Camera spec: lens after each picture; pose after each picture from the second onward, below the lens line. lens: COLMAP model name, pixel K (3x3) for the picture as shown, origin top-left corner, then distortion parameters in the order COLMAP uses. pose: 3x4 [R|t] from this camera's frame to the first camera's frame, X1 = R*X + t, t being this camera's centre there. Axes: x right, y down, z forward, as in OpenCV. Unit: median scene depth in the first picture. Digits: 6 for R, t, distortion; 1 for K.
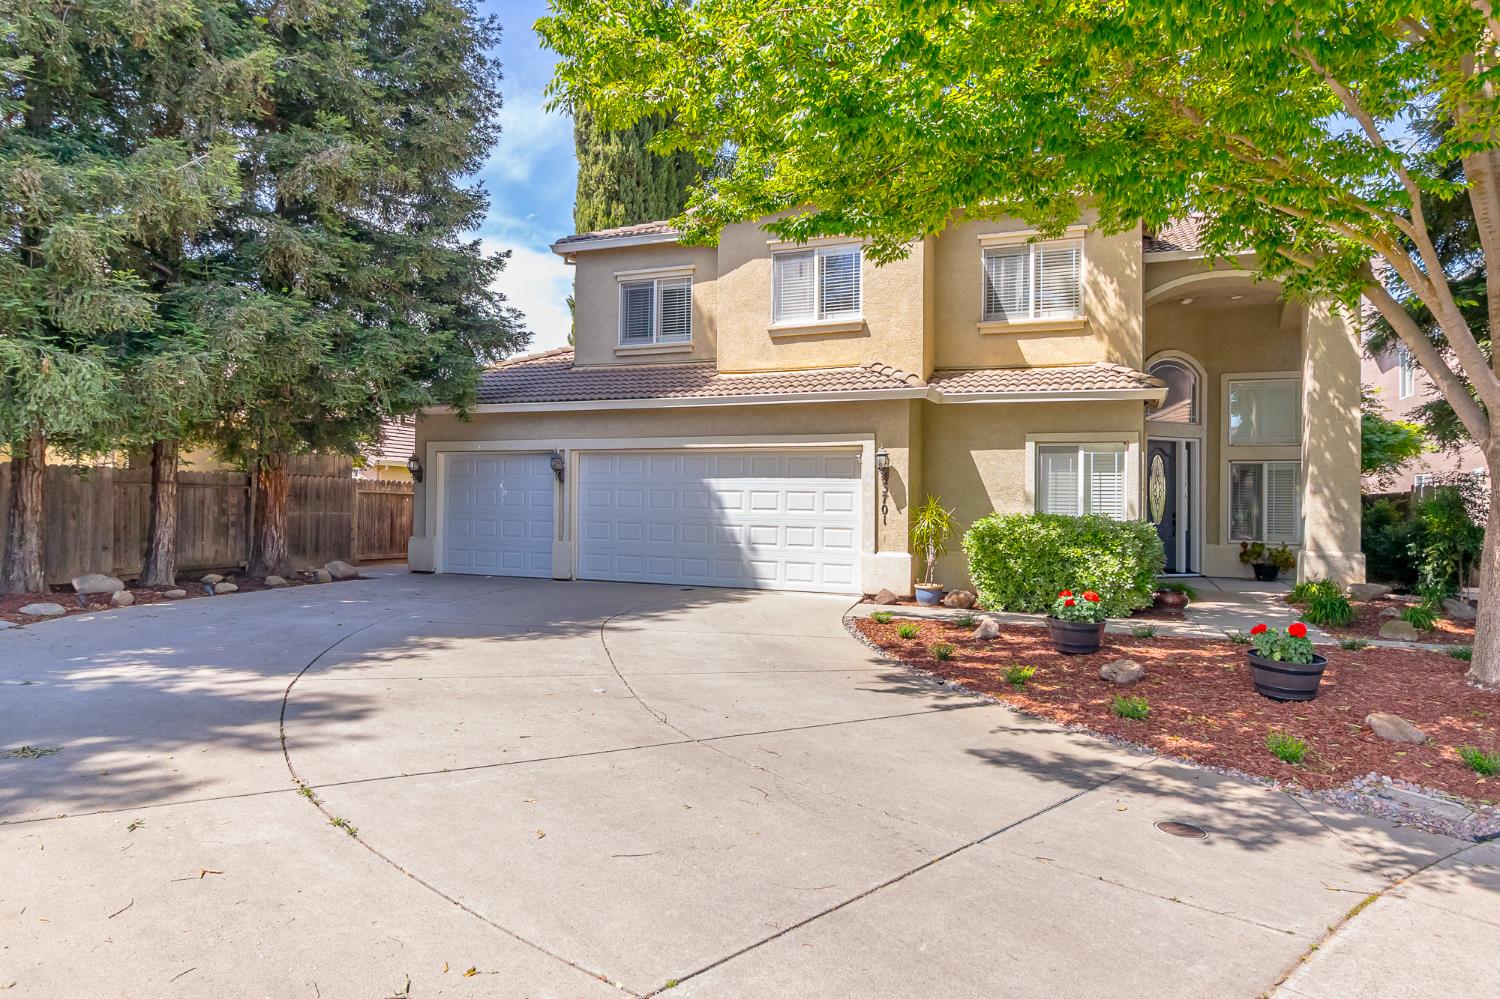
lens RADIAL K [[987.4, 0, 696.1], [0, 987.4, 513.0], [0, 0, 1]] dist [0.007745, -0.005251]
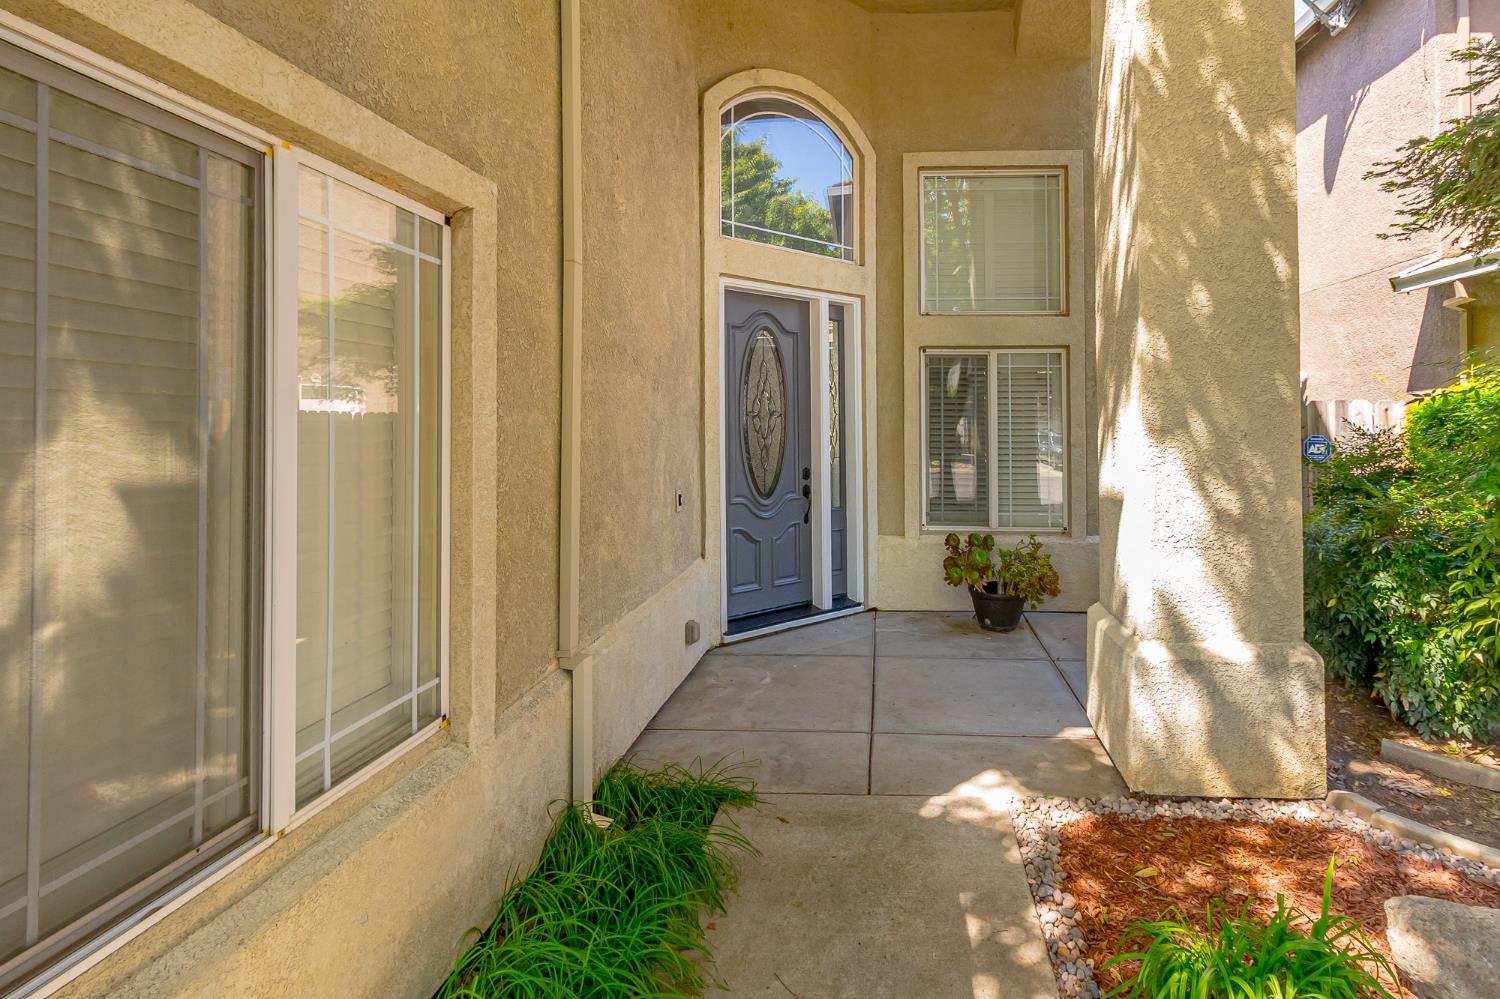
lens RADIAL K [[755.6, 0, 851.1], [0, 755.6, 426.5], [0, 0, 1]] dist [-0.002451, -0.000560]
pose [[0.938460, -0.013406, 0.345127, 0.485512], [0.013492, 0.999907, 0.002155, -0.023644], [-0.345124, 0.002634, 0.938553, 0.857679]]
